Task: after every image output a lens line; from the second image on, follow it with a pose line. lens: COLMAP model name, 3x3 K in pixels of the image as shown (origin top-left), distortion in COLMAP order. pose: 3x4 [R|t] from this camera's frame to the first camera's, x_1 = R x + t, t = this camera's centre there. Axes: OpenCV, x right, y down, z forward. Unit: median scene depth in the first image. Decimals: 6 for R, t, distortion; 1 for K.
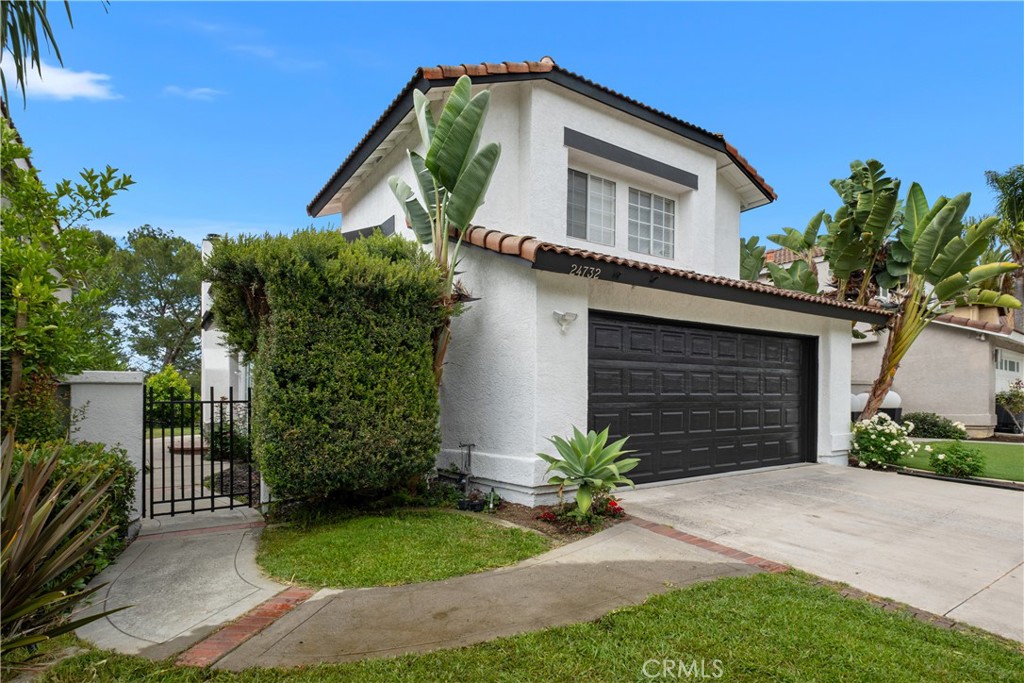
lens RADIAL K [[496.8, 0, 553.3], [0, 496.8, 400.3], [0, 0, 1]] dist [-0.000212, 0.000035]
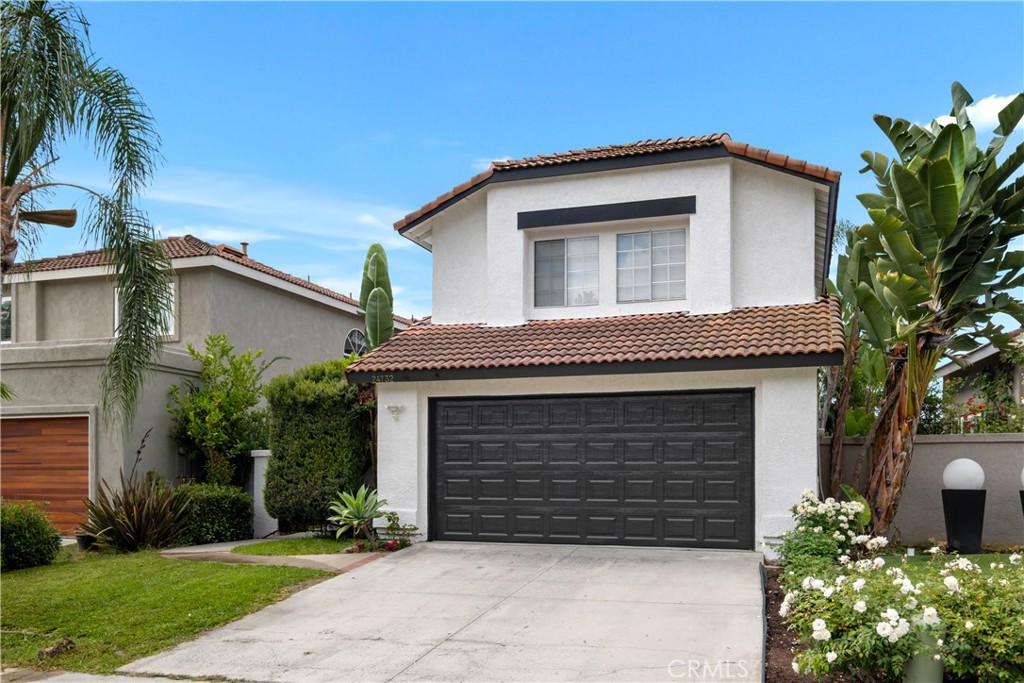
lens RADIAL K [[856.8, 0, 512.8], [0, 856.8, 461.2], [0, 0, 1]] dist [-0.000143, 0.002749]
pose [[0.583889, 0.004287, -0.811822, 1.543000], [-0.000841, 0.999989, 0.004675, -0.022195], [0.811833, -0.002047, 0.583886, -0.093252]]
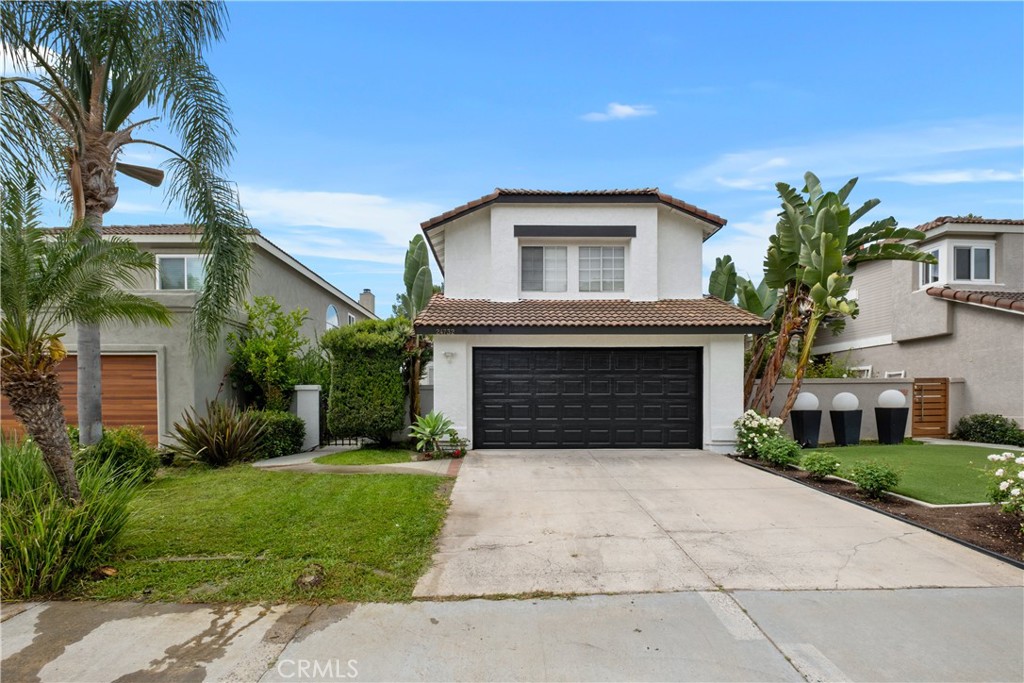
lens RADIAL K [[469.3, 0, 511.2], [0, 469.3, 409.7], [0, 0, 1]] dist [0.001454, 0.000188]
pose [[0.822527, 0.018410, -0.568429, 0.887622], [-0.004606, 0.999659, 0.025711, -0.000785], [0.568708, -0.018530, 0.822331, -0.250647]]
